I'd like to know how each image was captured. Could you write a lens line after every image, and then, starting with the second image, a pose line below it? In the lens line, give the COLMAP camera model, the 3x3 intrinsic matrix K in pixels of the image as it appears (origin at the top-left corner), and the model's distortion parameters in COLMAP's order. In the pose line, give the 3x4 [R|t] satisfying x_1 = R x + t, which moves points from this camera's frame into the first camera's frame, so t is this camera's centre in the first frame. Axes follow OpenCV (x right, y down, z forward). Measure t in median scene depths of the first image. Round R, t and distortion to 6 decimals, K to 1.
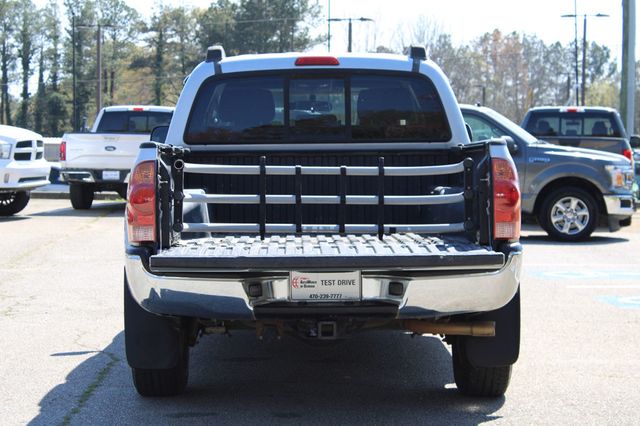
lens RADIAL K [[1557.1, 0, 320.2], [0, 1557.1, 212.0], [0, 0, 1]] dist [0.072525, 0.000000]
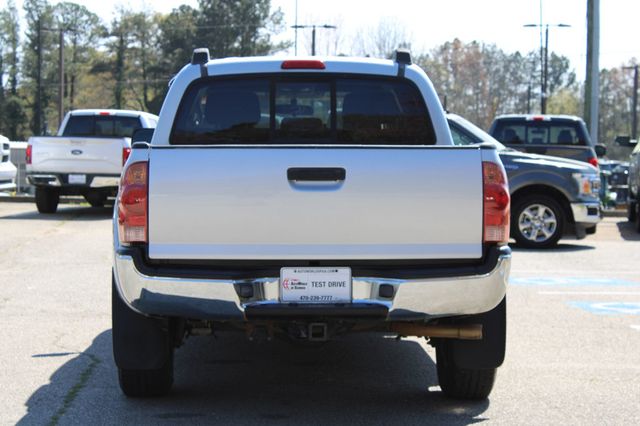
lens RADIAL K [[1557.1, 0, 321.3], [0, 1557.1, 210.2], [0, 0, 1]] dist [0.072525, 0.000000]
pose [[0.999589, 0.008457, 0.027391, -0.005751], [-0.008299, 0.999948, -0.005868, 0.000942], [-0.027439, 0.005638, 0.999608, -0.001431]]
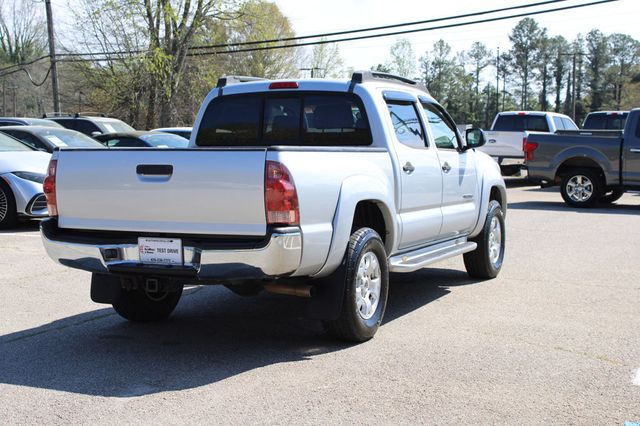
lens RADIAL K [[1036.0, 0, 316.6], [0, 1036.0, 216.3], [0, 0, 1]] dist [0.024738, 0.000000]
pose [[0.905430, 0.035881, -0.422975, 0.139320], [-0.021058, 0.998991, 0.039666, -0.006403], [0.423972, -0.027008, 0.905273, 0.063730]]
